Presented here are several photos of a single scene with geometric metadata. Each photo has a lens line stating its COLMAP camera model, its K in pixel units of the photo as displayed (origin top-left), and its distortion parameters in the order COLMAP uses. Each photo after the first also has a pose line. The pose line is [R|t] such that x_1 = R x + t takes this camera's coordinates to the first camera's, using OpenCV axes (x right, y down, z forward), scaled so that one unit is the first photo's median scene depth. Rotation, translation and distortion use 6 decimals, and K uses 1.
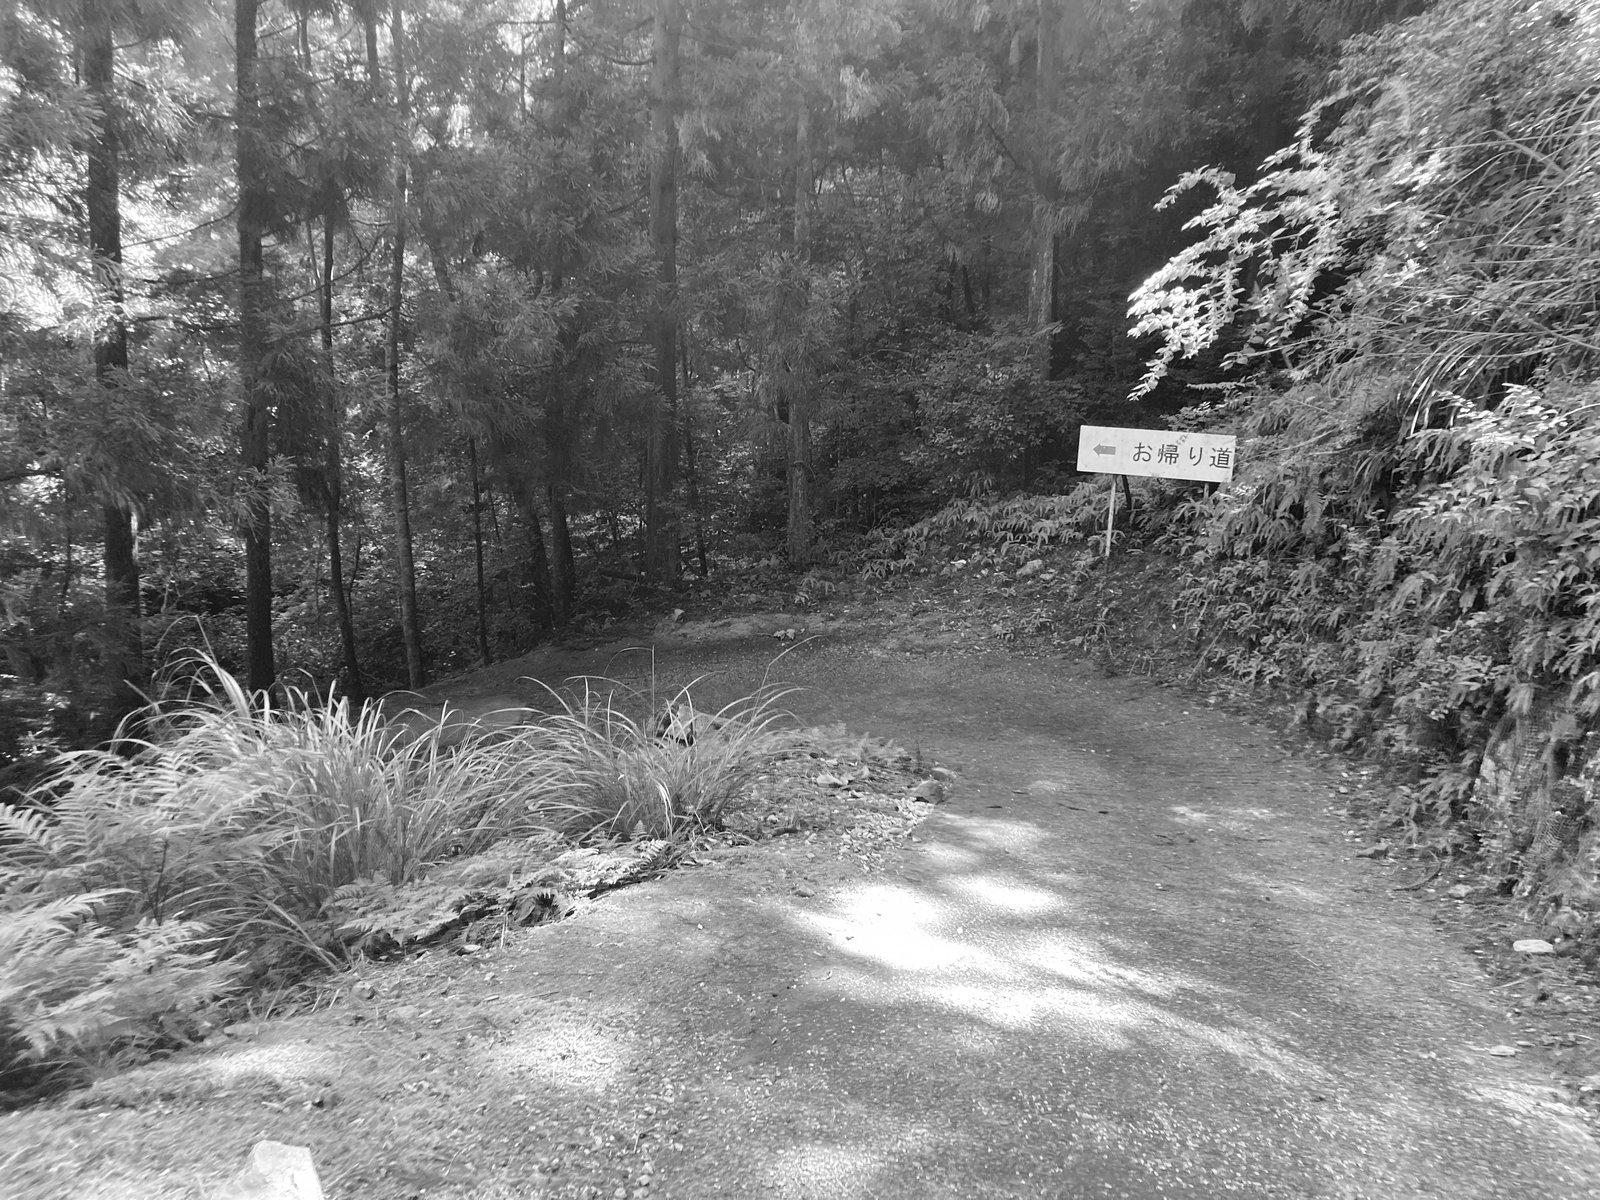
lens RADIAL K [[1318.7, 0, 795.2], [0, 1318.7, 582.9], [0, 0, 1]] dist [0.045067, -0.058631]
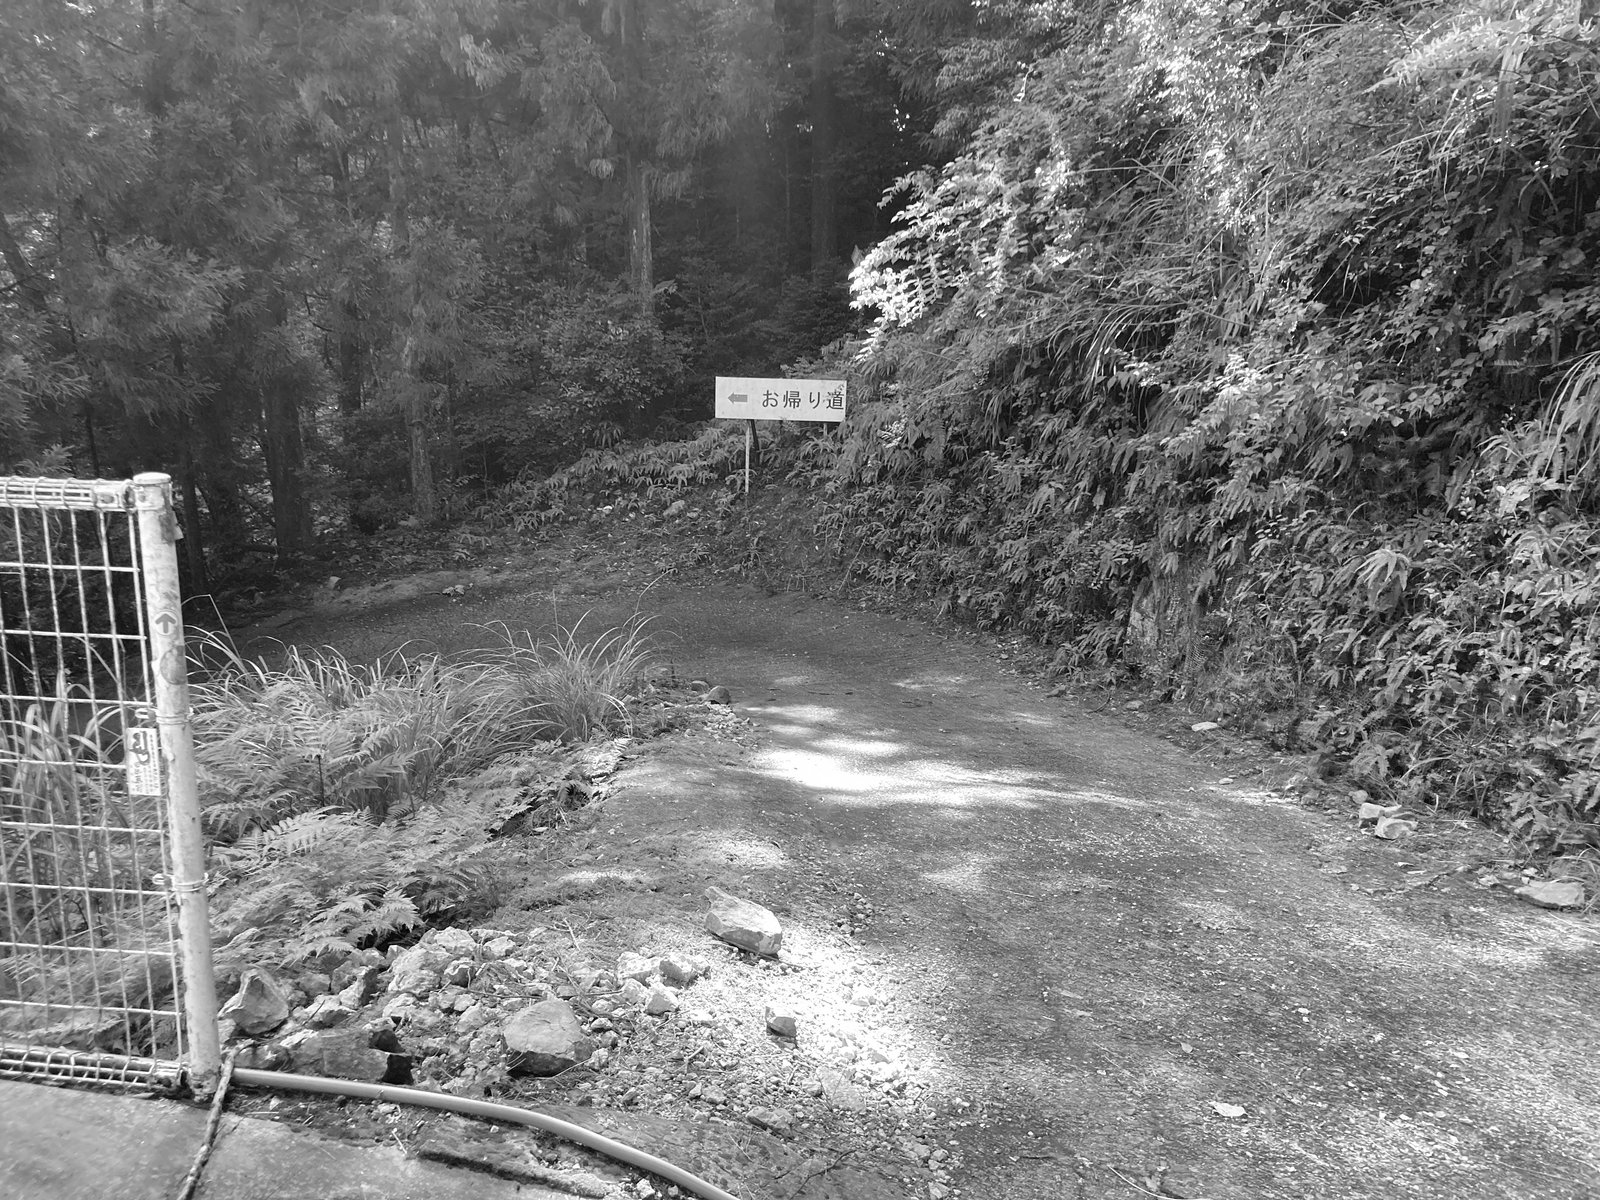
lens RADIAL K [[1318.7, 0, 792.8], [0, 1318.7, 612.5], [0, 0, 1]] dist [0.045067, -0.058631]
pose [[0.932772, -0.106008, 0.344528, -0.155407], [0.084270, 0.993423, 0.077515, -0.002403], [-0.350479, -0.043270, 0.935571, -0.090516]]
